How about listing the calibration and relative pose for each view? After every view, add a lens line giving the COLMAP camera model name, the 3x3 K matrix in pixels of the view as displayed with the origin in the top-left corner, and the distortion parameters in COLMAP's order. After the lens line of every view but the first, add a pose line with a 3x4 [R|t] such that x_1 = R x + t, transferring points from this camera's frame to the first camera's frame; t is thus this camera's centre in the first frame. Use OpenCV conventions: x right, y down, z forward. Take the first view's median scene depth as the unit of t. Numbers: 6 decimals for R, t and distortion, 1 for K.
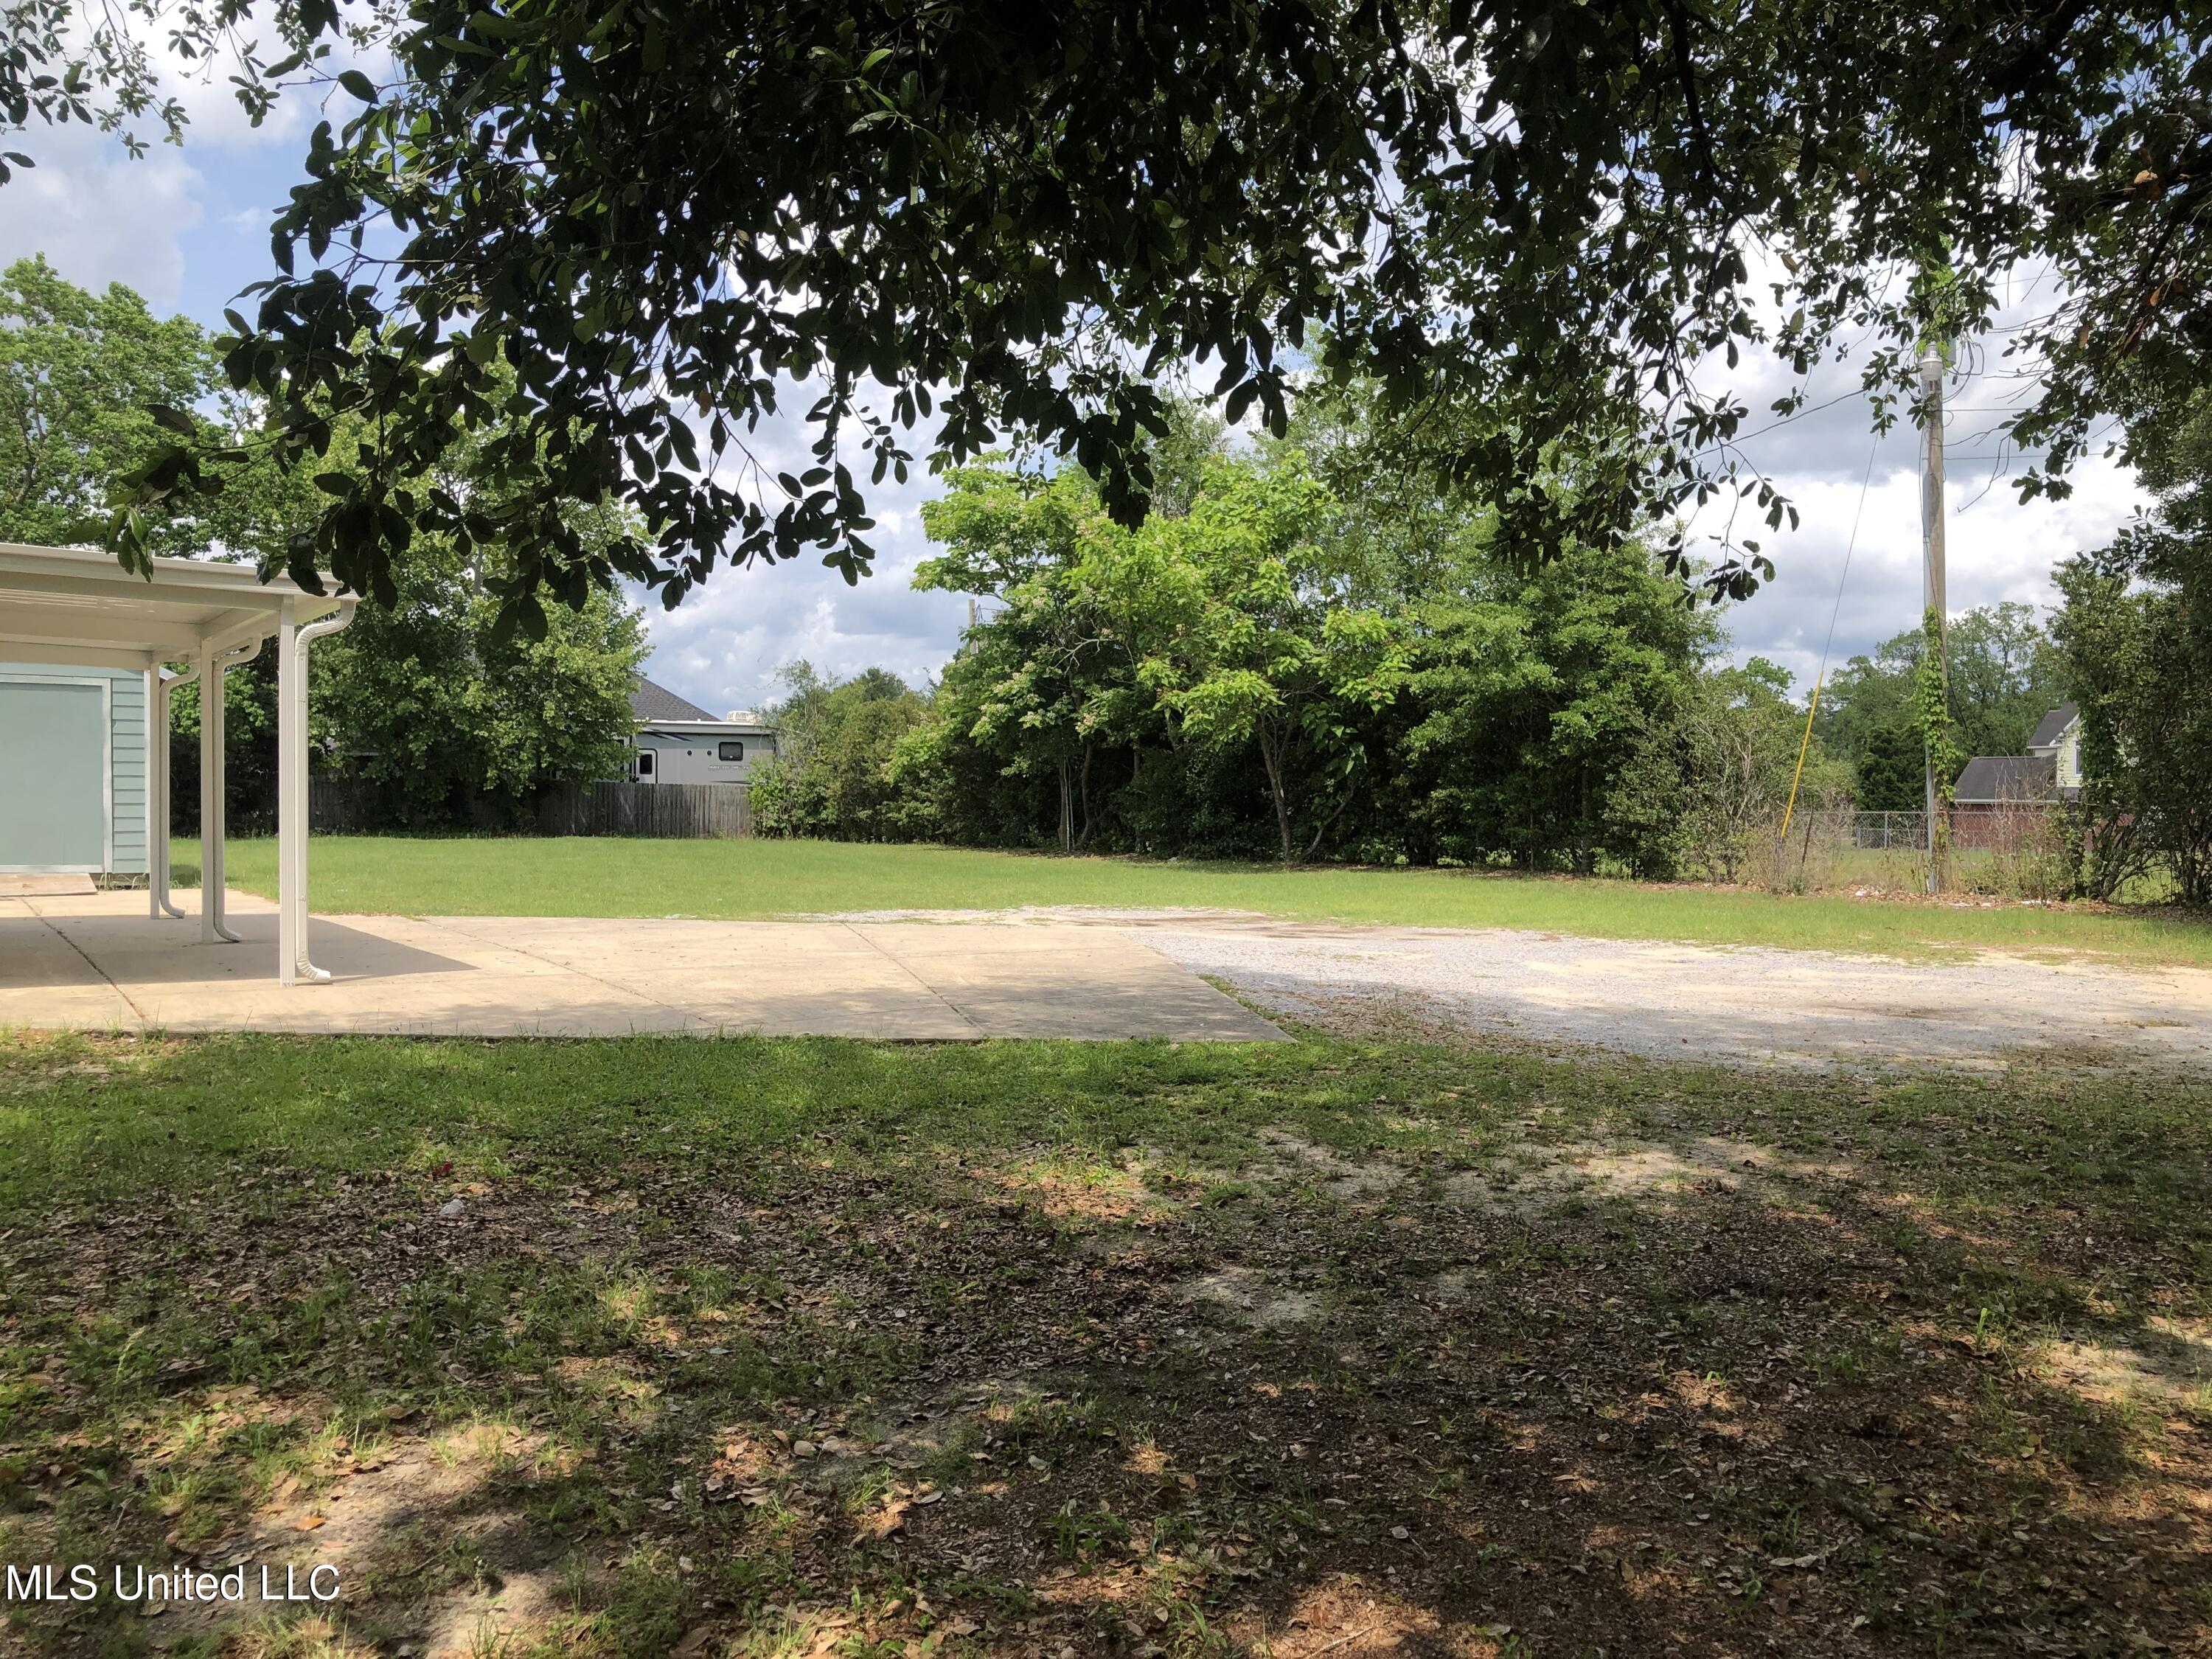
lens RADIAL K [[1798.9, 0, 1122.2], [0, 1798.9, 834.6], [0, 0, 1]] dist [0.023115, -0.036686]
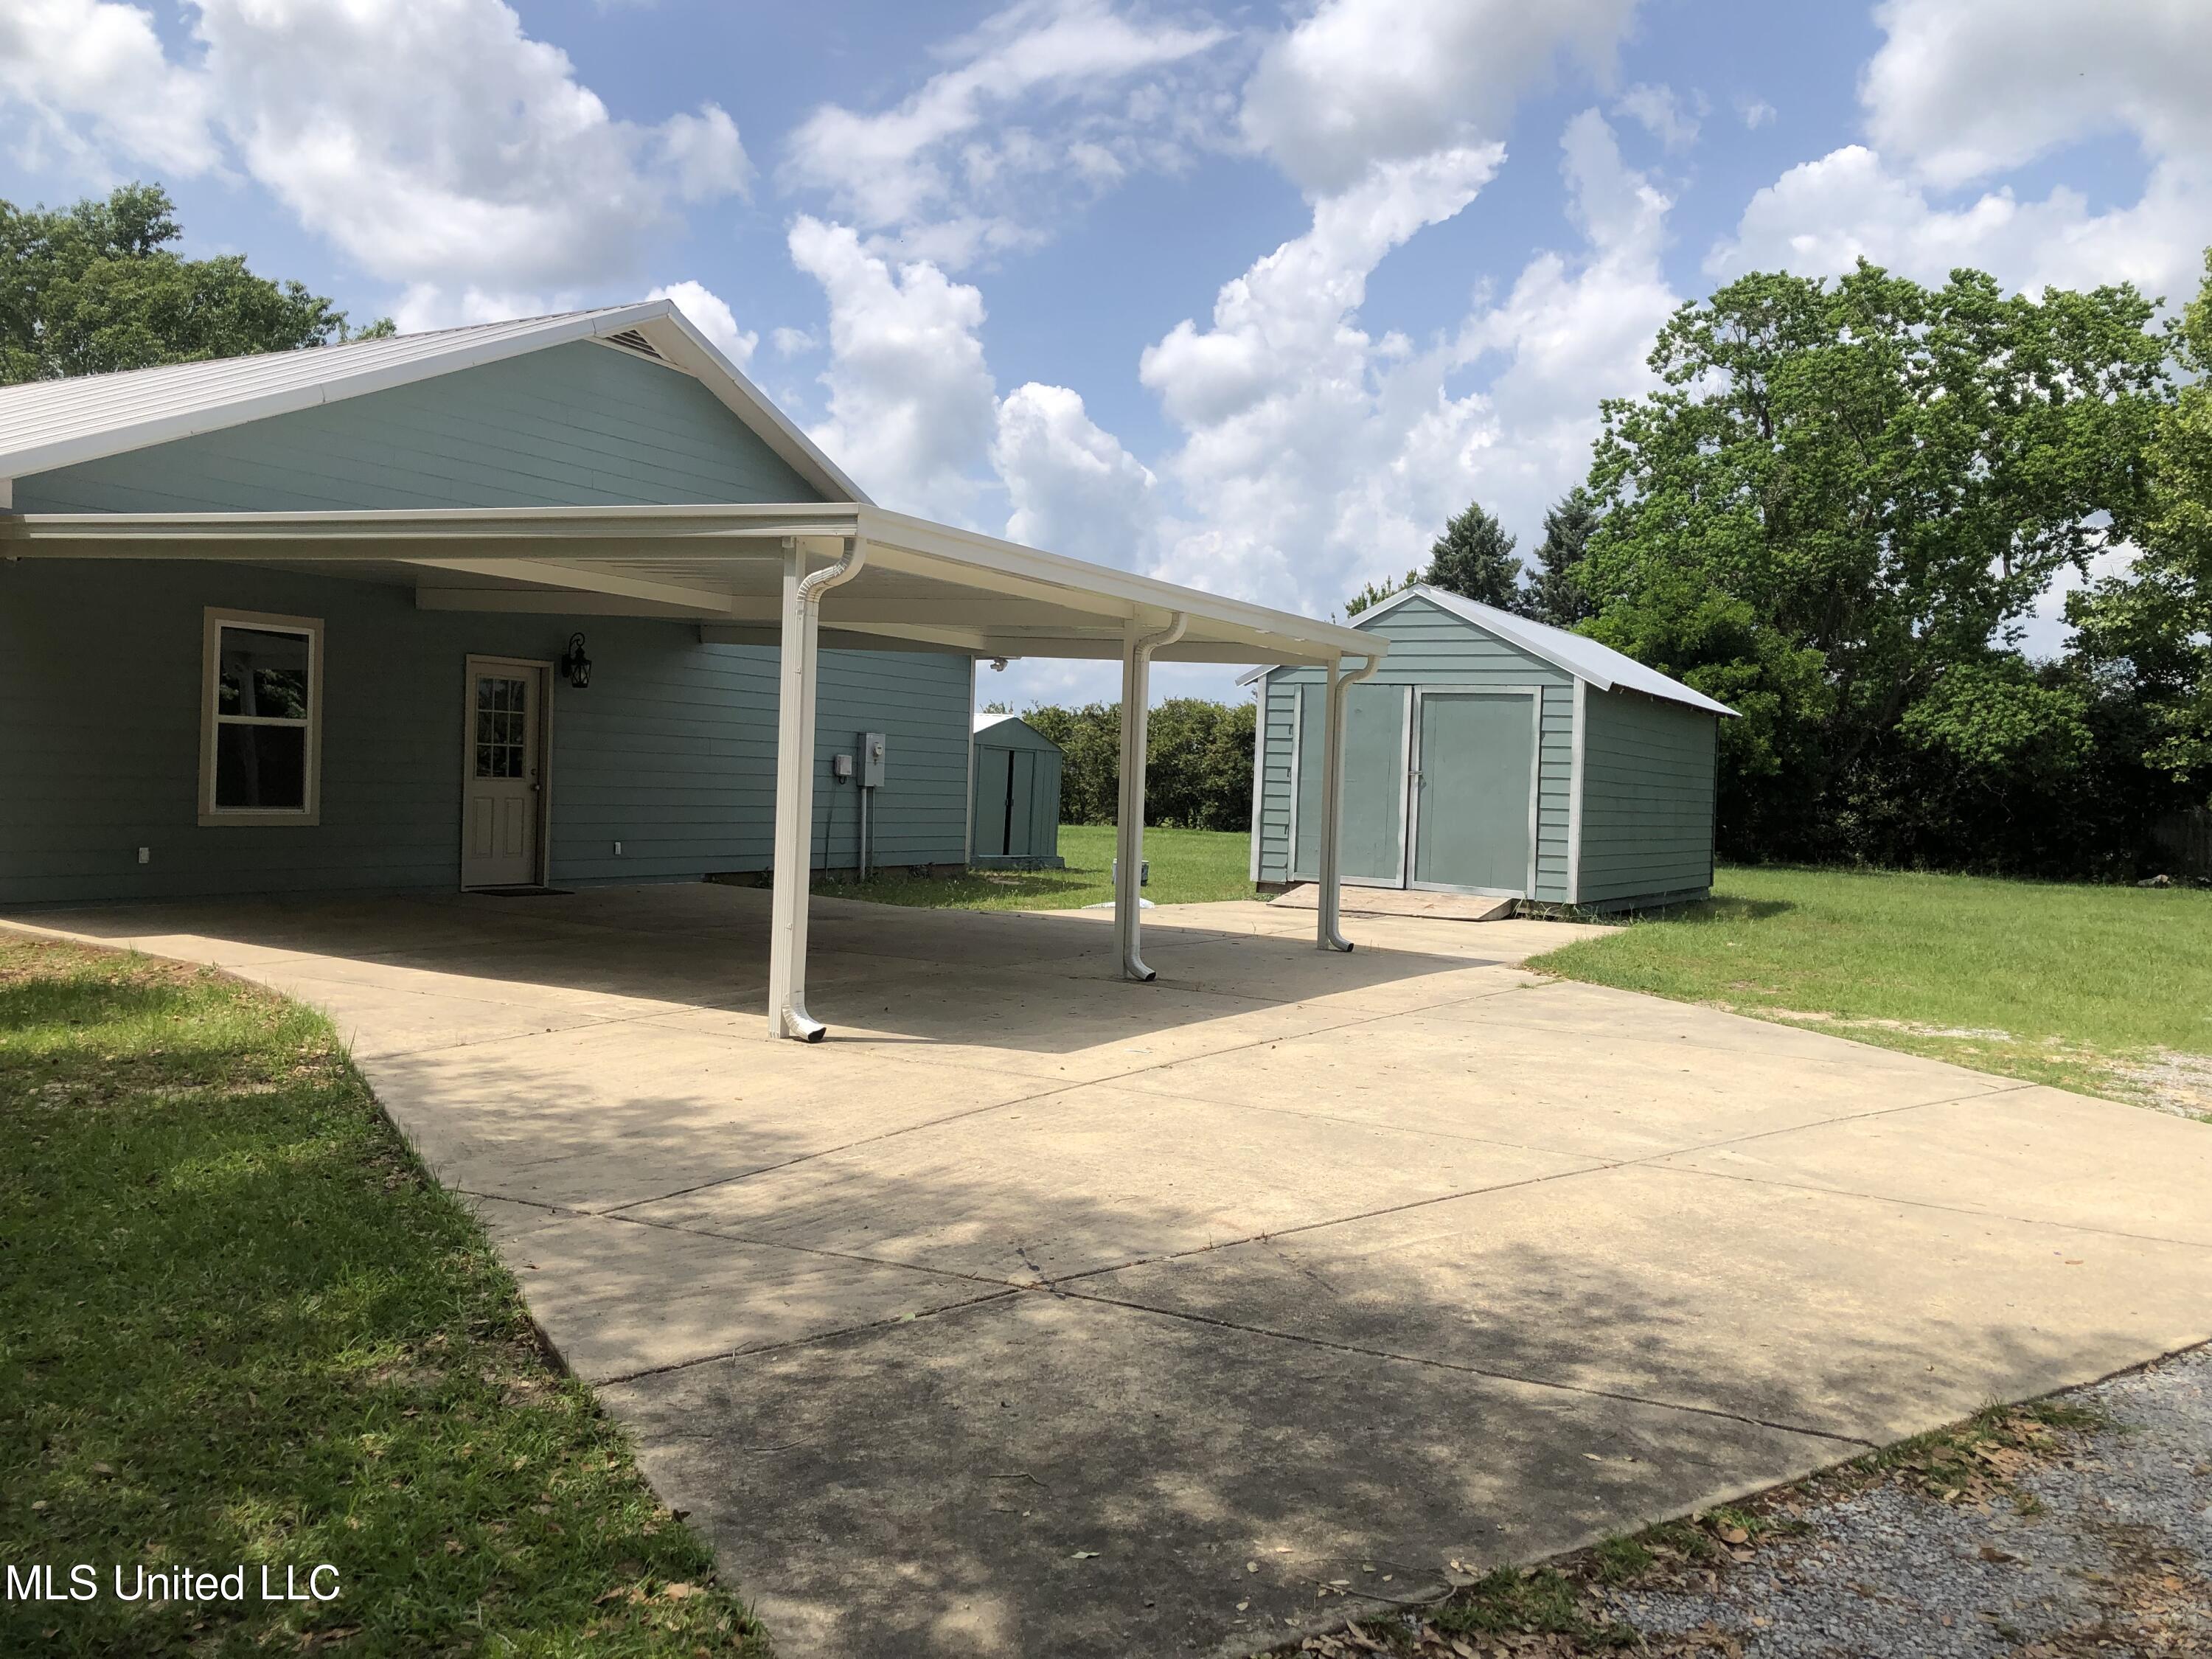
lens RADIAL K [[1798.9, 0, 1097.1], [0, 1798.9, 797.2], [0, 0, 1]] dist [0.023115, -0.036686]
pose [[0.420222, 0.019495, -0.907212, 0.101466], [-0.058920, 0.998246, -0.005841, -0.007674], [0.905507, 0.055907, 0.420633, 0.261176]]
